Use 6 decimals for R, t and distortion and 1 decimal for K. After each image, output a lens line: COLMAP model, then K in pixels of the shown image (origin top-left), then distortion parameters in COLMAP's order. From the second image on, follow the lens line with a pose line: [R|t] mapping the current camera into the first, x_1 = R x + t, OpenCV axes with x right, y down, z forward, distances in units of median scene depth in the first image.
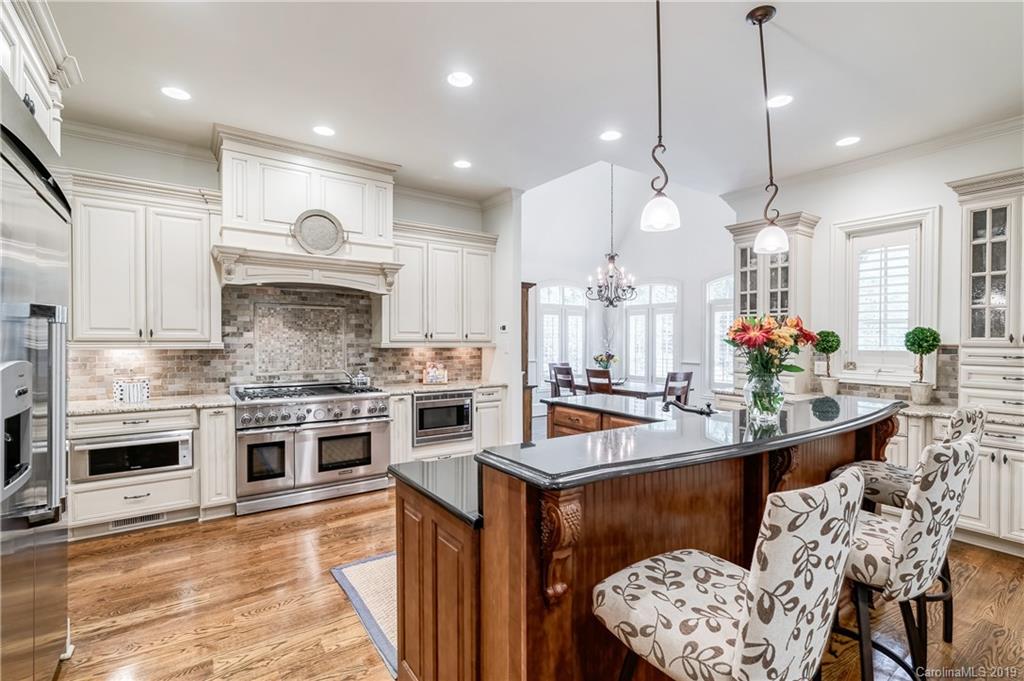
lens RADIAL K [[466.9, 0, 504.0], [0, 466.9, 350.8], [0, 0, 1]] dist [-0.005606, 0.001245]
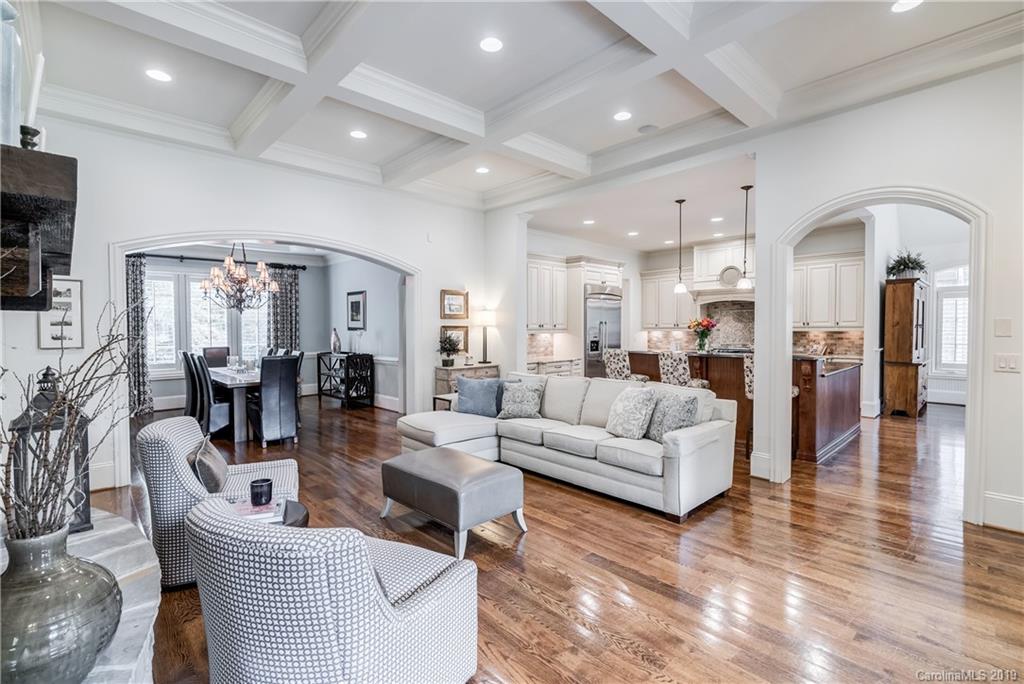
lens RADIAL K [[466.9, 0, 522.4], [0, 466.9, 342.4], [0, 0, 1]] dist [-0.005606, 0.001245]
pose [[0.158395, 0.025712, -0.987041, 1.460755], [-0.015618, 0.999601, 0.023532, 0.010440], [0.987252, 0.011688, 0.158734, -0.253202]]
